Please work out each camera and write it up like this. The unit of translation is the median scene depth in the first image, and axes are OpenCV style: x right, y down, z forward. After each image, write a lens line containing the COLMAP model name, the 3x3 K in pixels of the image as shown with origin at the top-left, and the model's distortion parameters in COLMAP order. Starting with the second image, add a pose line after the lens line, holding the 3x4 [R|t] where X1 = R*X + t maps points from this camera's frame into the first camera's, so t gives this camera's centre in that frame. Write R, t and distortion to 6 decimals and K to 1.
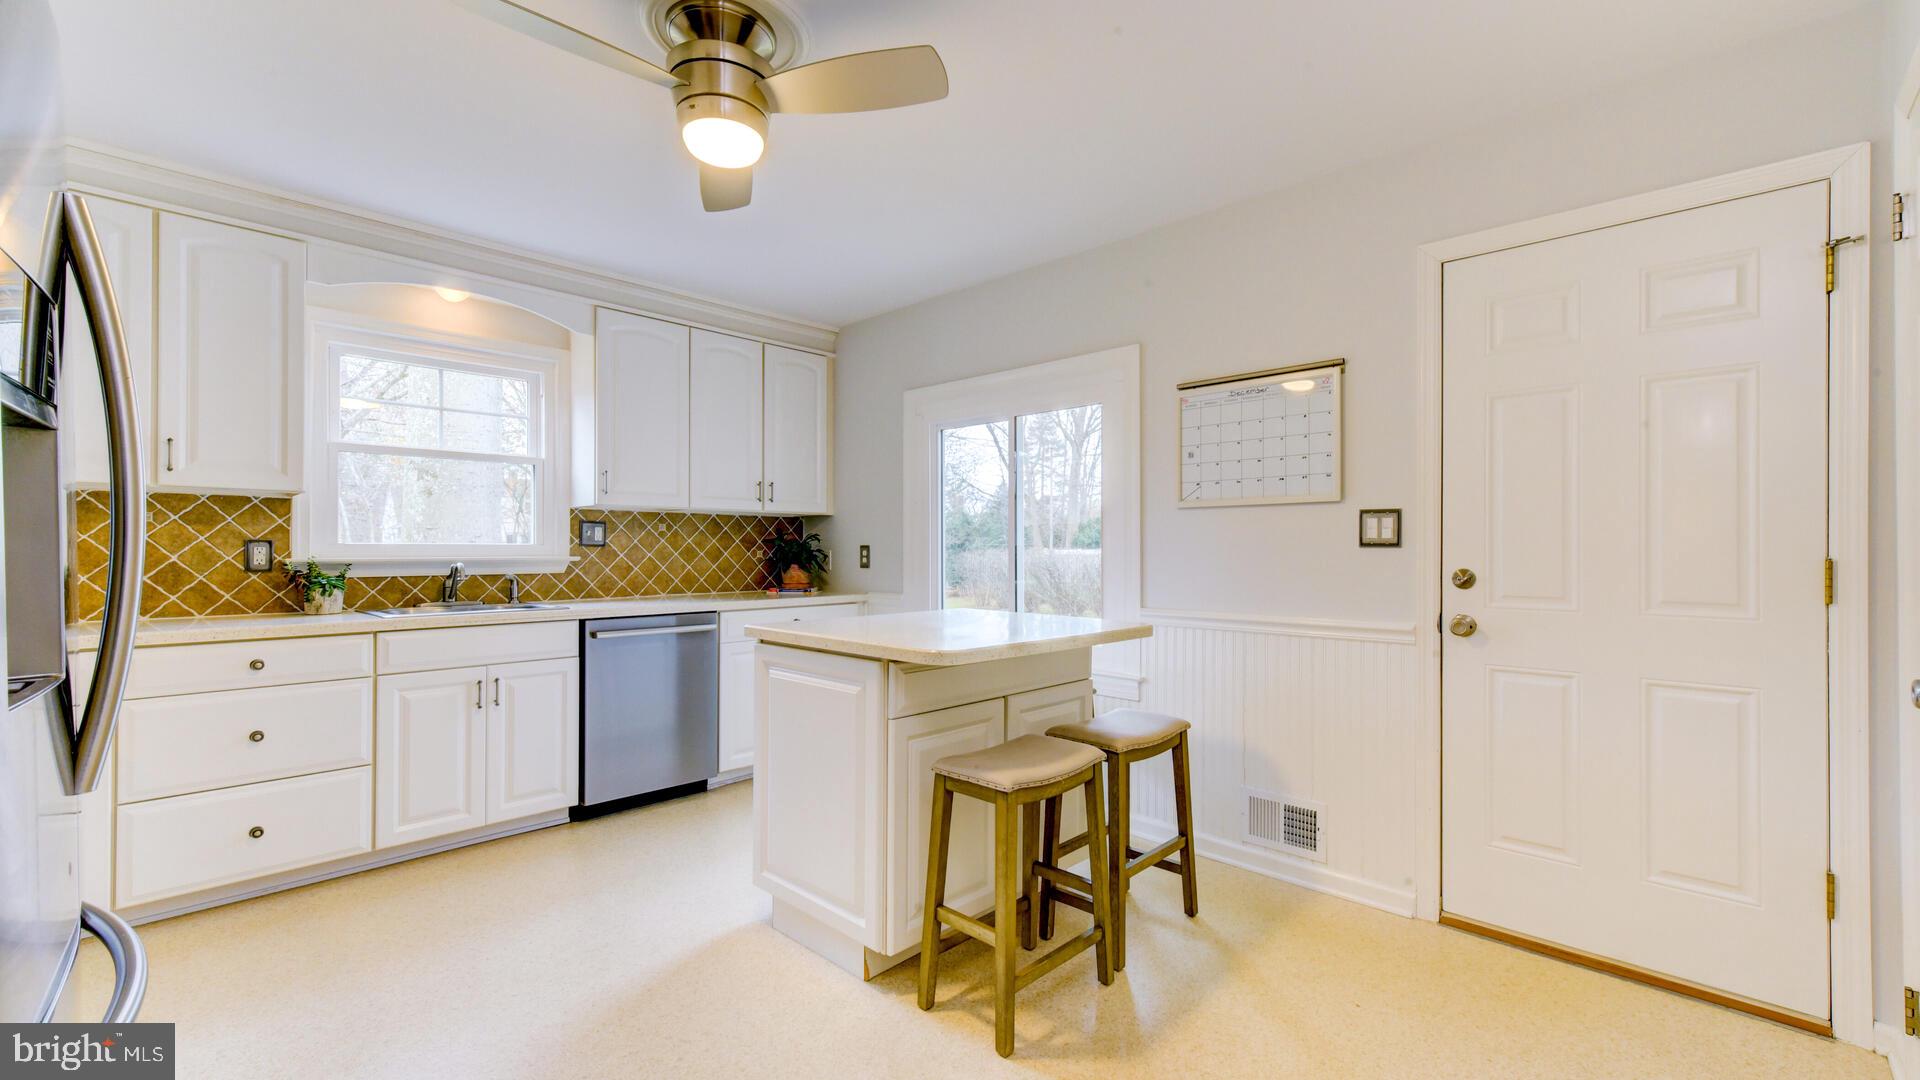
lens RADIAL K [[773.2, 0, 953.3], [0, 773.2, 540.0], [0, 0, 1]] dist [0.000398, 0.000053]
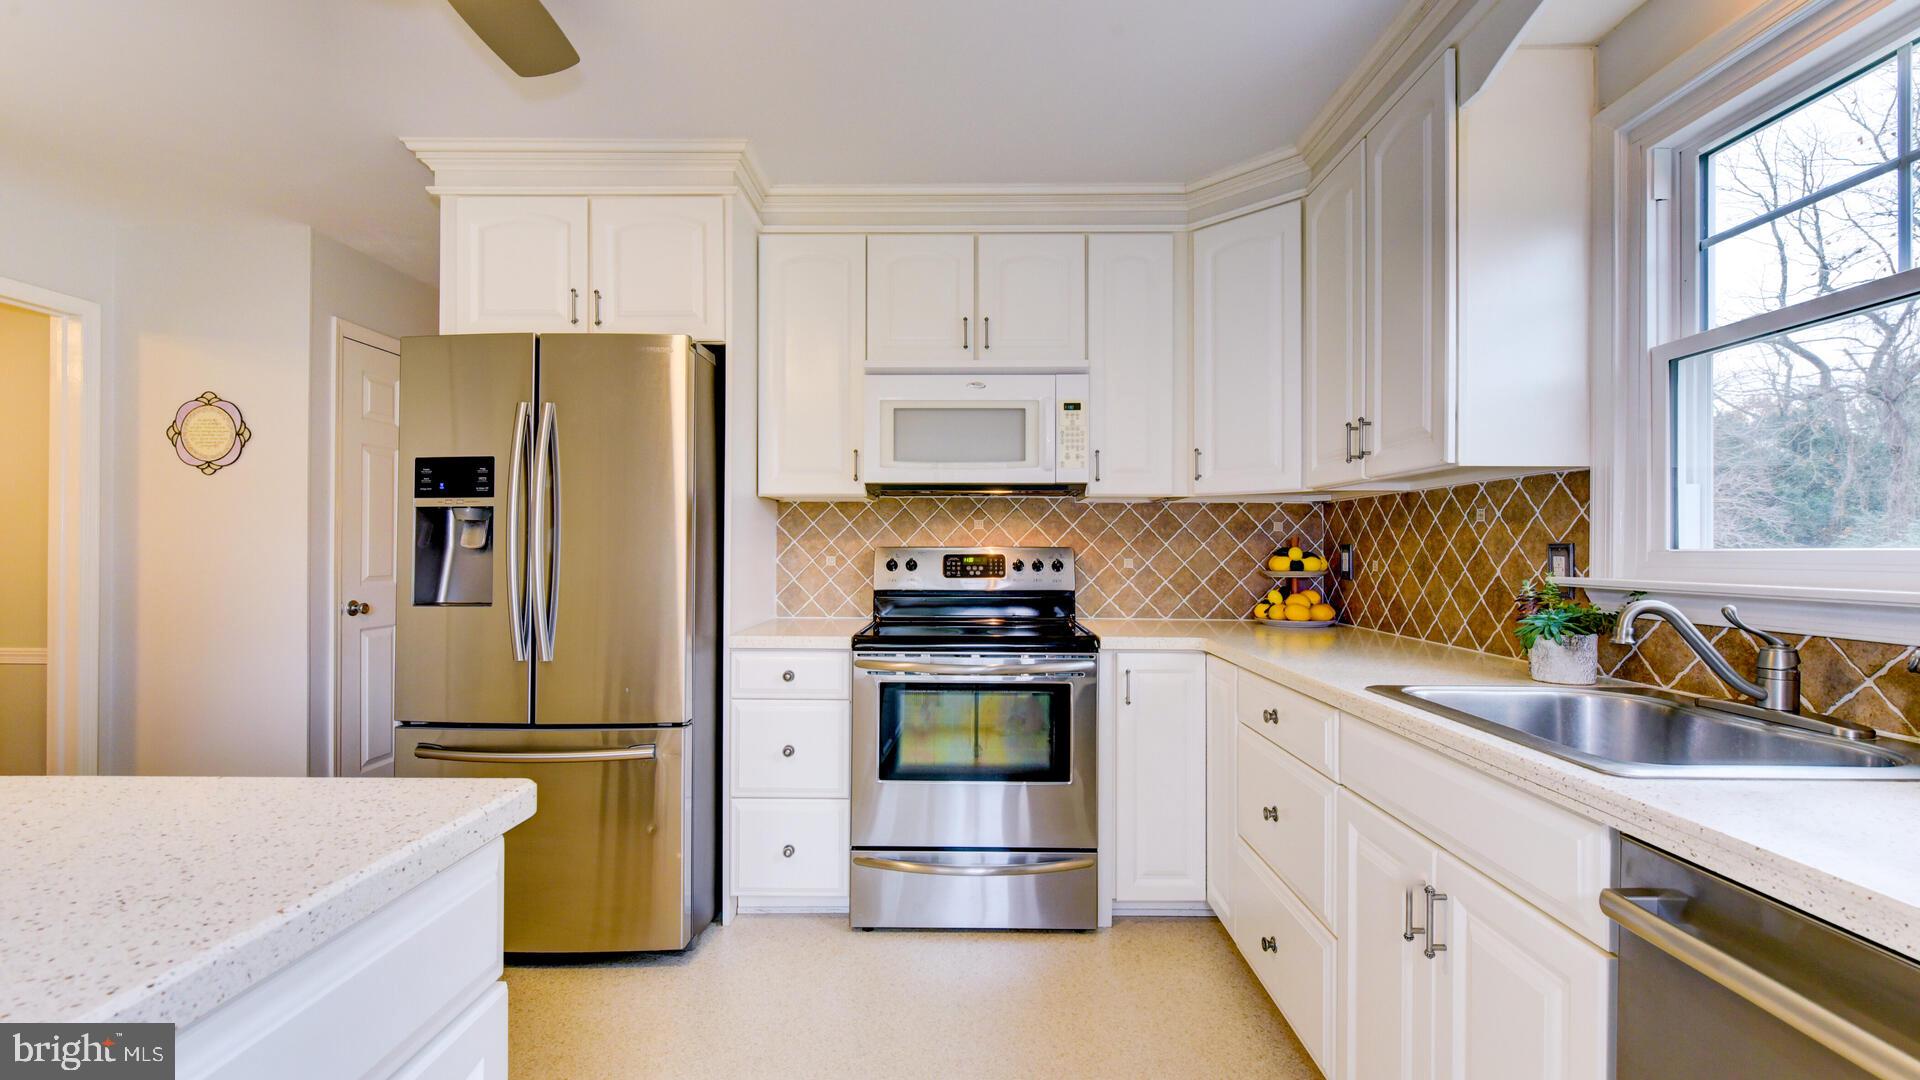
lens RADIAL K [[799.0, 0, 963.1], [0, 799.0, 542.0], [0, 0, 1]] dist [0.000168, -0.000479]
pose [[-0.720351, -0.010949, -0.693524, -0.110227], [0.004004, 0.999793, -0.019943, 0.006660], [0.693599, -0.017143, -0.720158, 0.892601]]
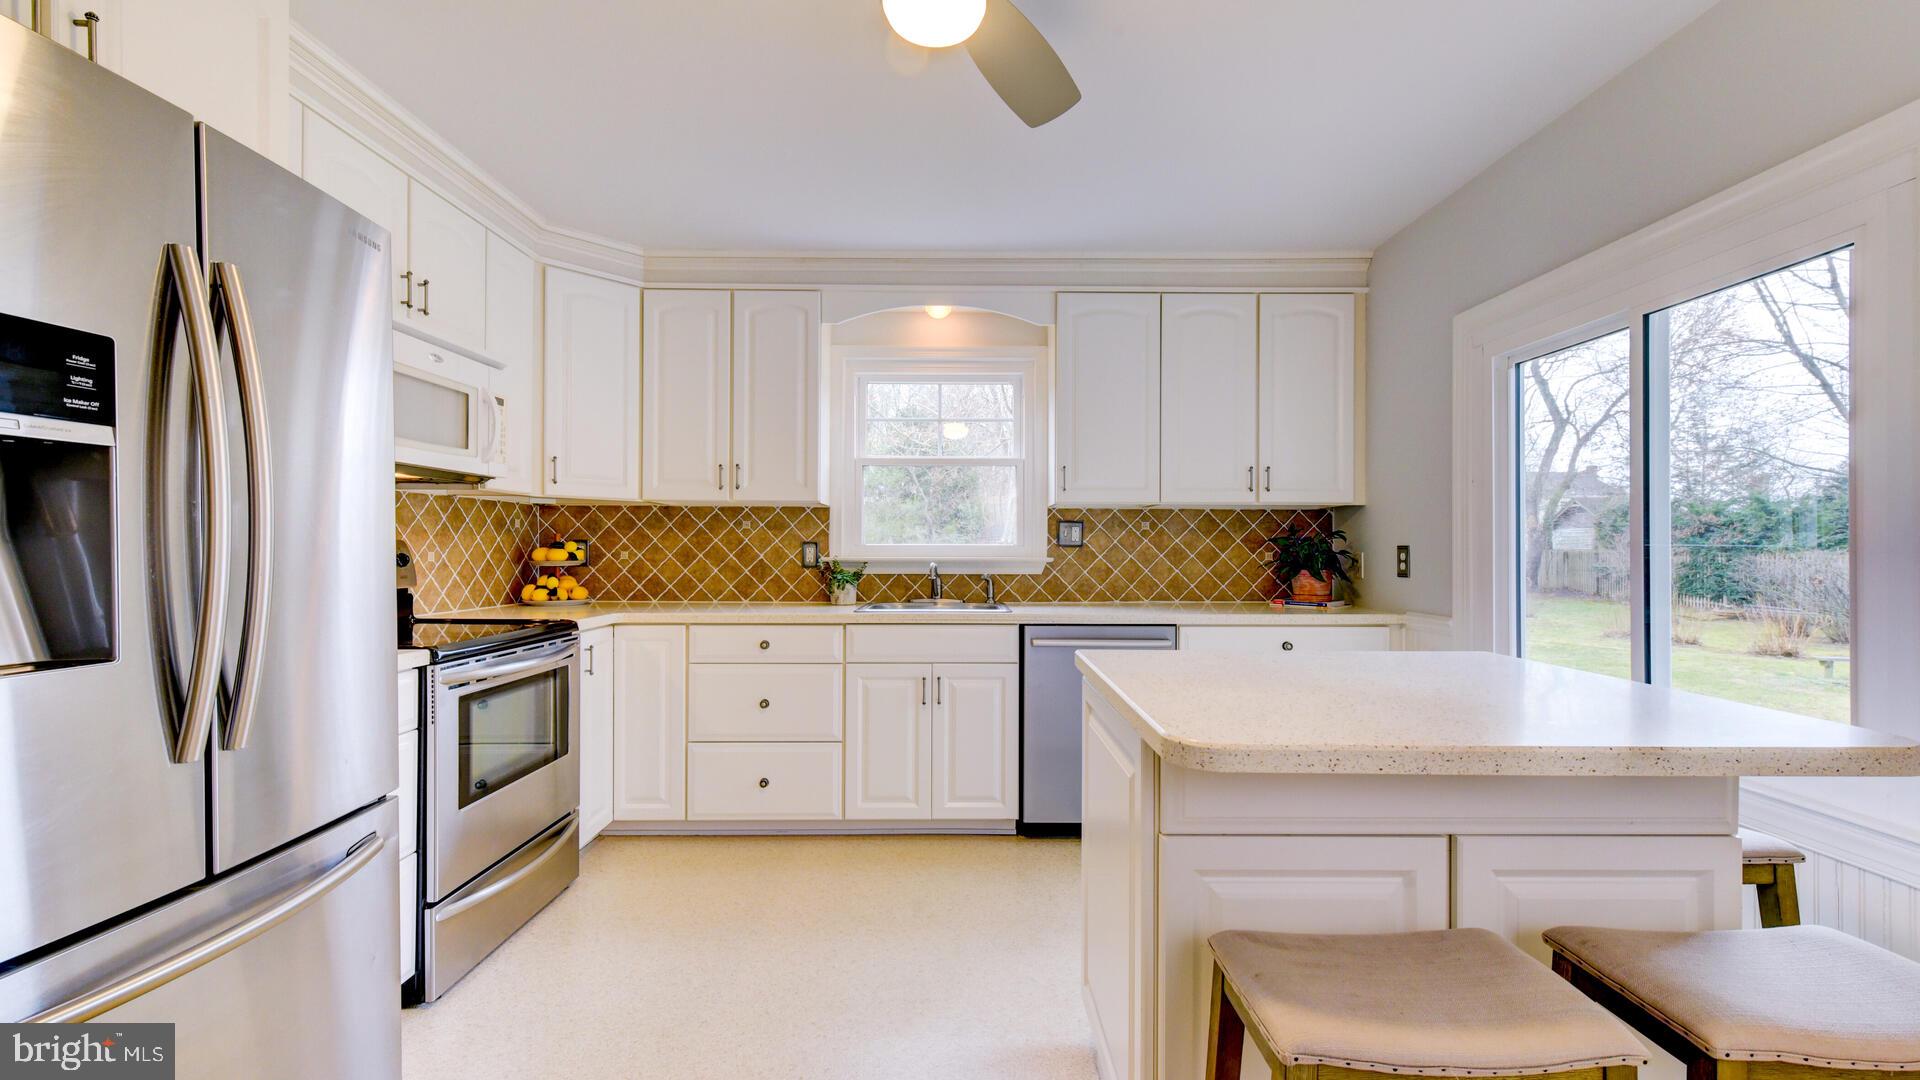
lens RADIAL K [[777.2, 0, 968.4], [0, 777.2, 541.0], [0, 0, 1]] dist [0.010462, -0.000040]
pose [[0.705496, -0.005436, -0.708693, 0.127265], [0.006254, 0.999979, -0.001444, 0.001395], [0.708687, -0.003413, 0.705515, 0.241285]]
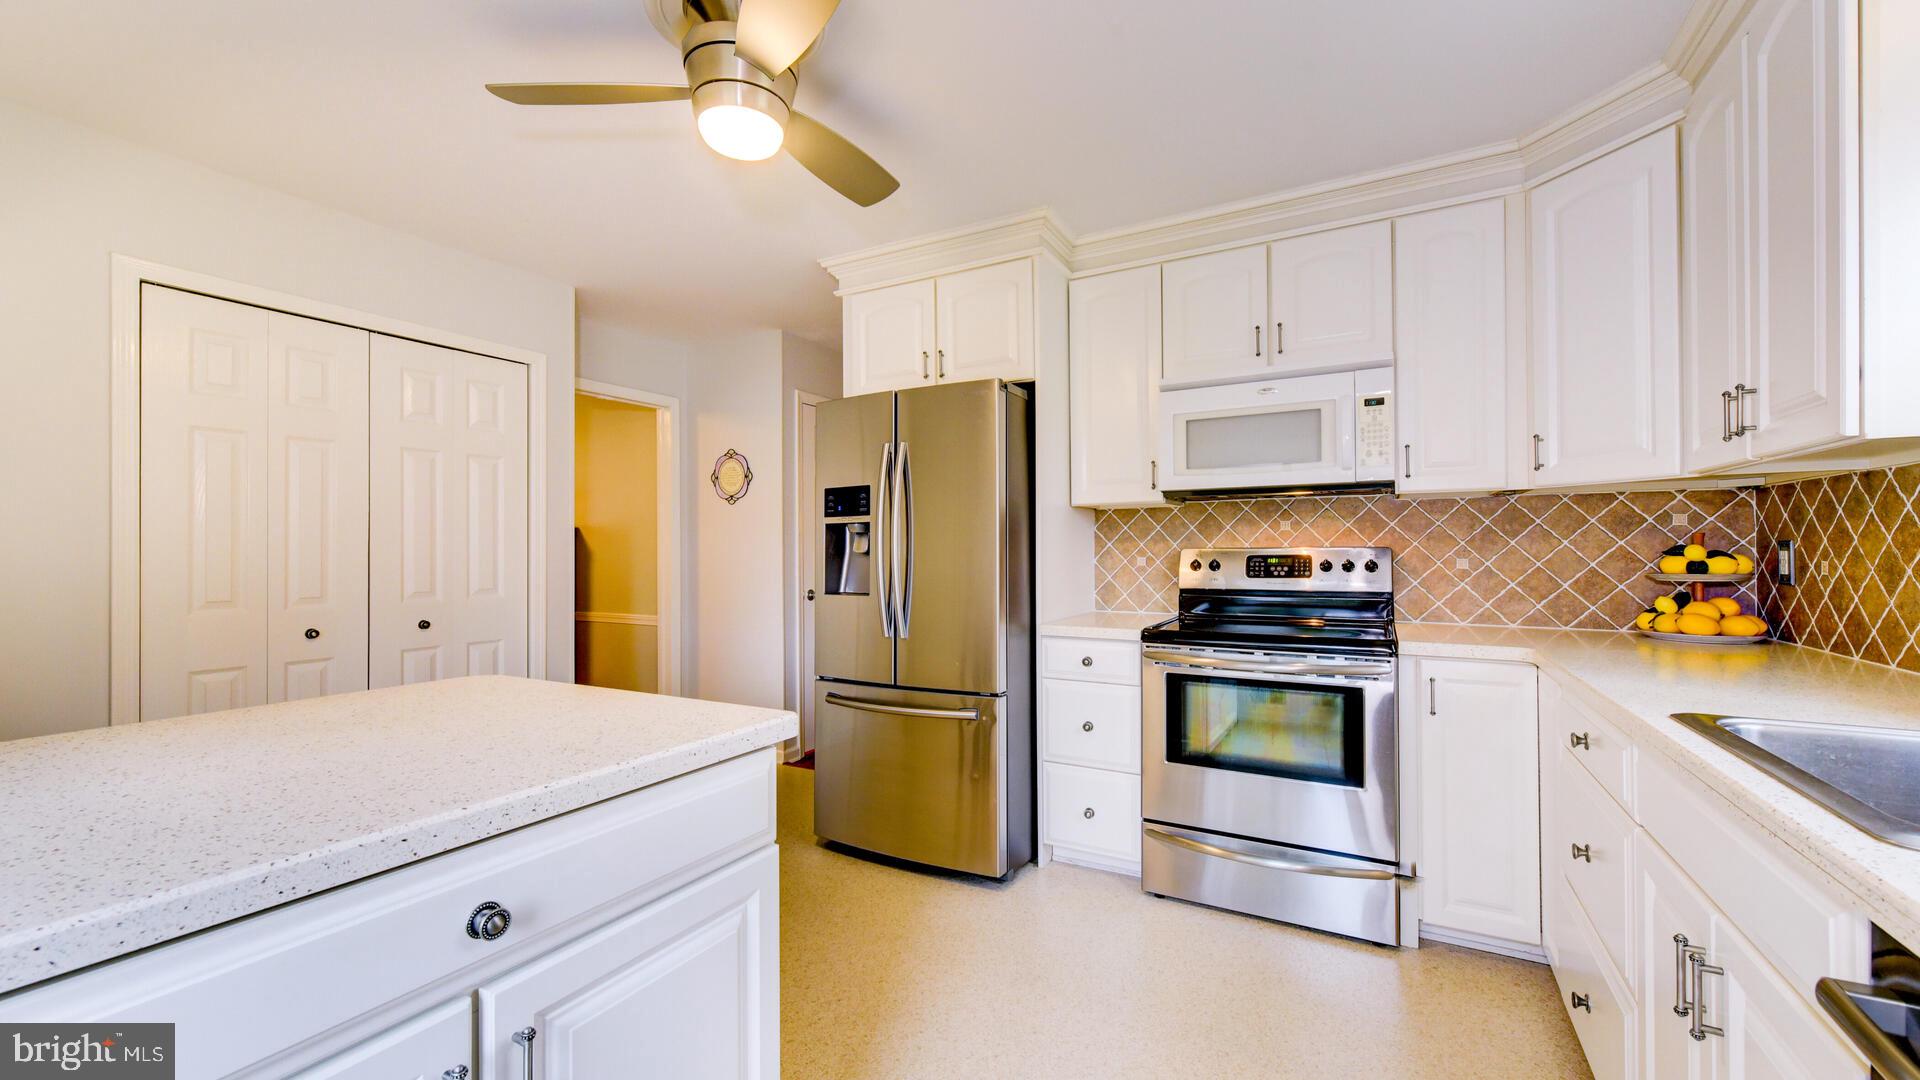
lens RADIAL K [[738.5, 0, 975.4], [0, 738.5, 542.7], [0, 0, 1]] dist [0.003602, -0.000229]
pose [[-0.961474, 0.000922, -0.274893, -0.168264], [0.007201, 0.999736, -0.021834, 0.004723], [0.274800, -0.022973, -0.961227, 0.965635]]
